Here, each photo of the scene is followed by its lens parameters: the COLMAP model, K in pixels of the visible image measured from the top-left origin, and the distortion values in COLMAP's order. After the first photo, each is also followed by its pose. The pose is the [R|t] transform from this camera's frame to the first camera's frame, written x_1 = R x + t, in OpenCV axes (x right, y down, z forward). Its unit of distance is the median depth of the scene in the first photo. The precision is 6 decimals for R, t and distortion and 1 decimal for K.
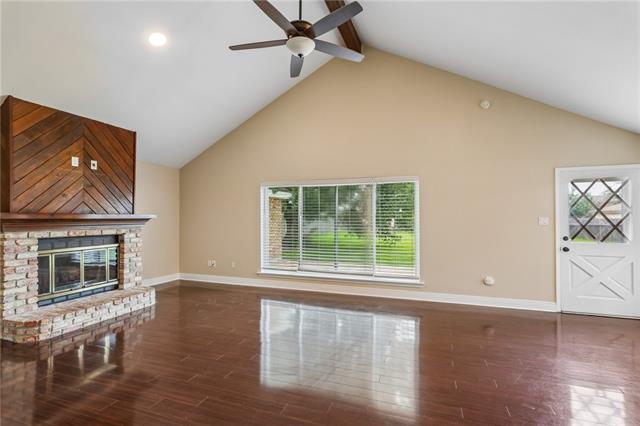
lens RADIAL K [[307.9, 0, 319.6], [0, 307.9, 213.5], [0, 0, 1]] dist [0.003301, 0.000428]
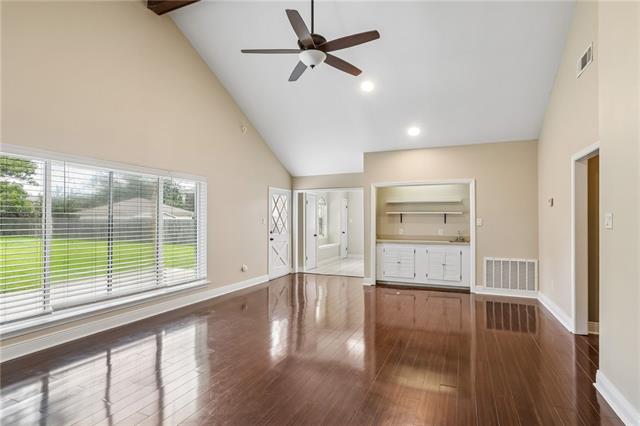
lens RADIAL K [[330.8, 0, 320.5], [0, 330.8, 214.1], [0, 0, 1]] dist [0.002968, 0.000266]
pose [[0.037058, 0.027188, 0.998943, -1.060087], [-0.008521, 0.999602, -0.026890, 0.038307], [-0.999277, -0.007516, 0.037275, 0.829876]]
